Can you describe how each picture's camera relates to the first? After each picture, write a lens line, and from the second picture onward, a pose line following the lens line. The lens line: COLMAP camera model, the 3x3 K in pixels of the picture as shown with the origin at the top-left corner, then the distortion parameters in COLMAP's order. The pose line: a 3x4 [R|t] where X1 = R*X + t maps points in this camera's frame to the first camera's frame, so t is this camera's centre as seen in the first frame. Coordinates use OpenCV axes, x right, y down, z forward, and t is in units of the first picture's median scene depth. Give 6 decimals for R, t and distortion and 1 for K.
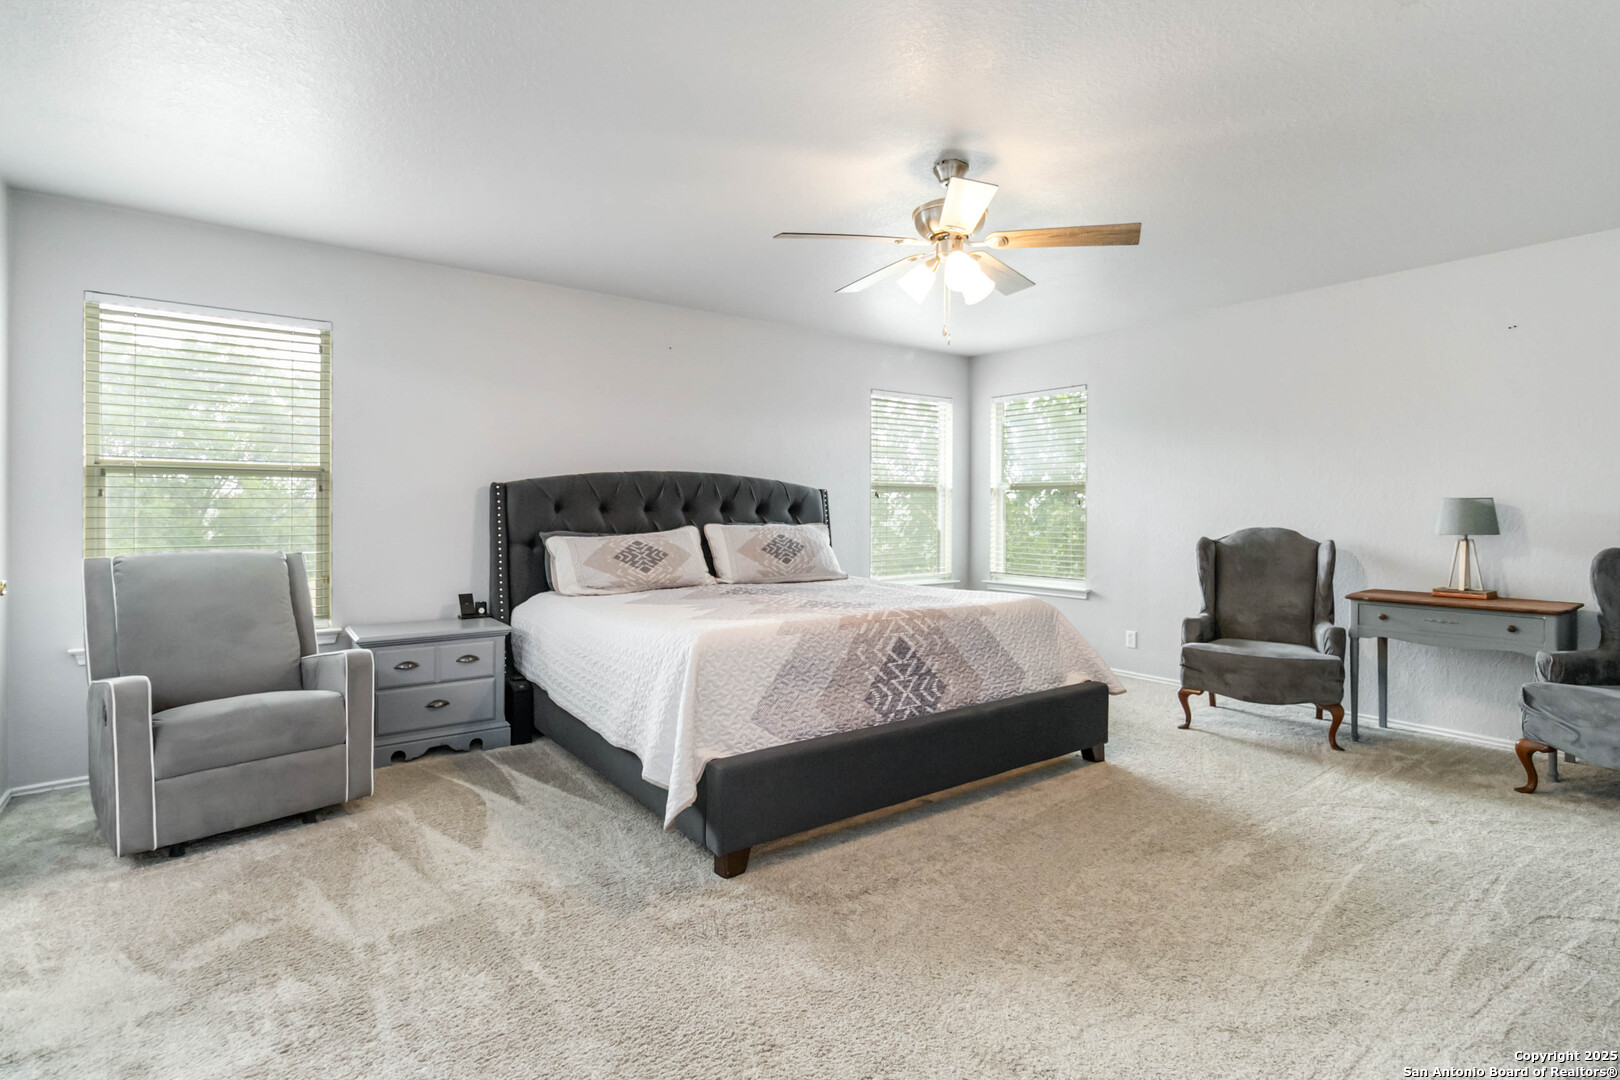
lens RADIAL K [[752.4, 0, 818.6], [0, 752.4, 516.7], [0, 0, 1]] dist [-0.001861, -0.000096]
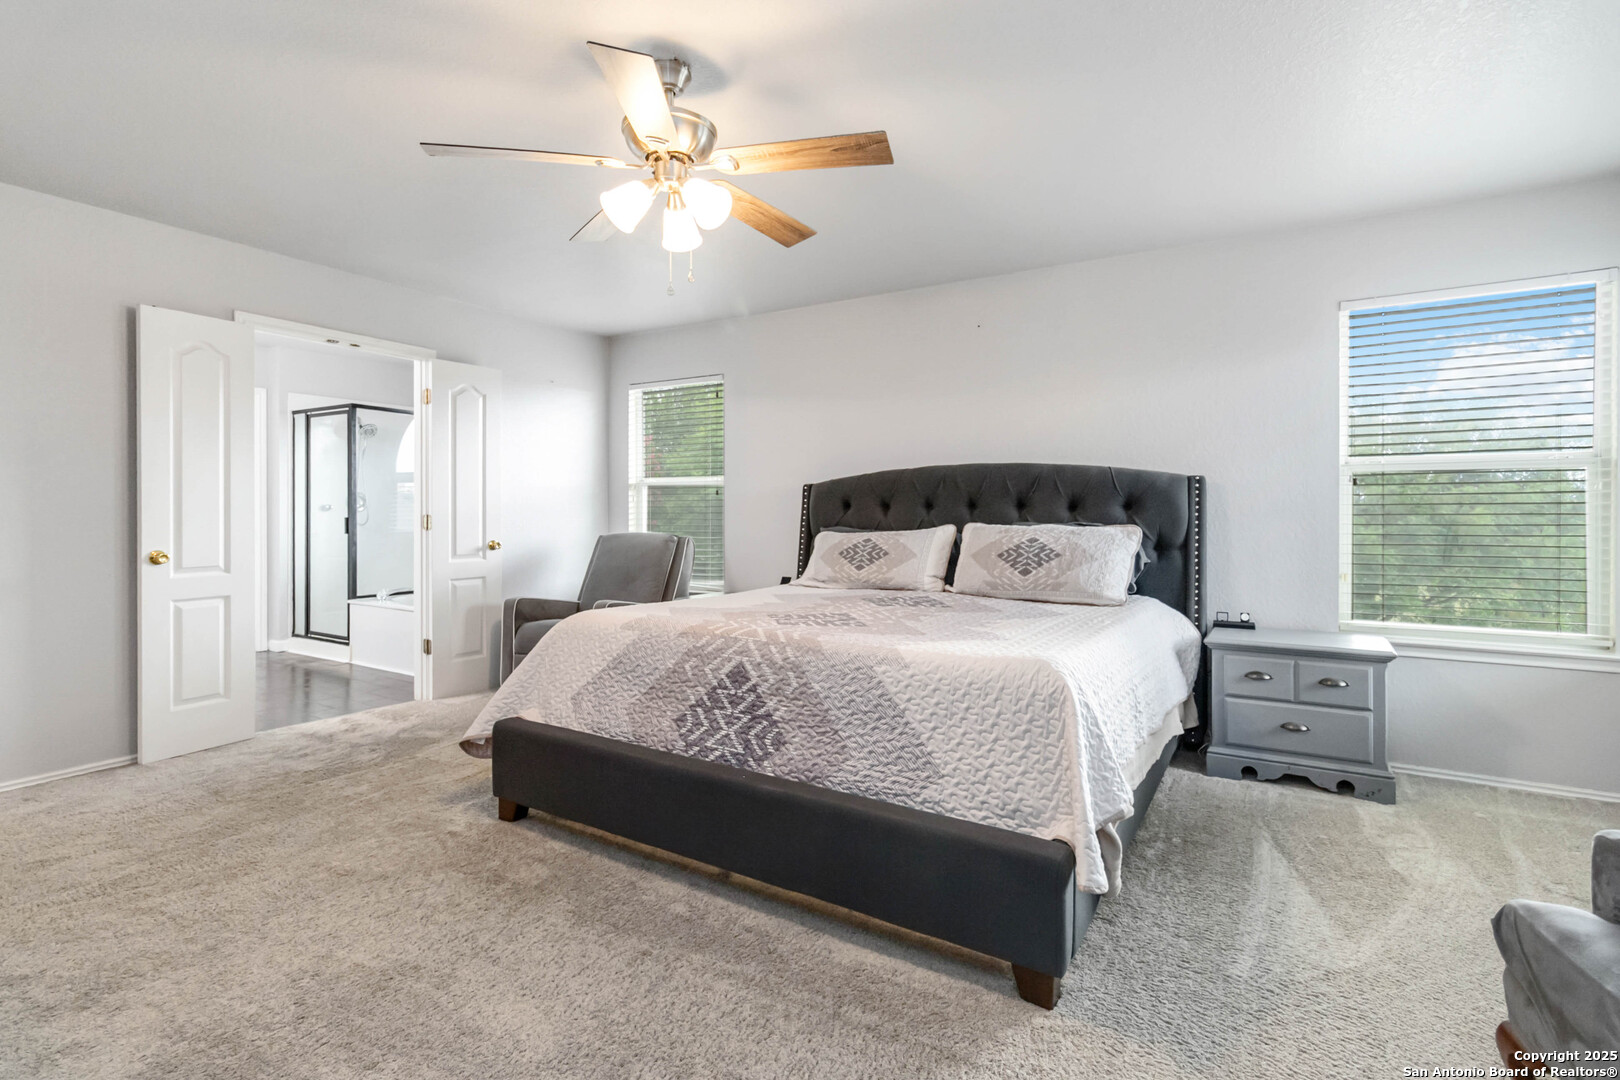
lens RADIAL K [[777.5, 0, 795.9], [0, 777.5, 503.1], [0, 0, 1]] dist [0.001770, -0.000102]
pose [[0.366693, -0.009918, -0.930289, 0.881314], [-0.006316, 0.999894, -0.013149, 0.001155], [0.930321, 0.010698, 0.366591, 0.729992]]
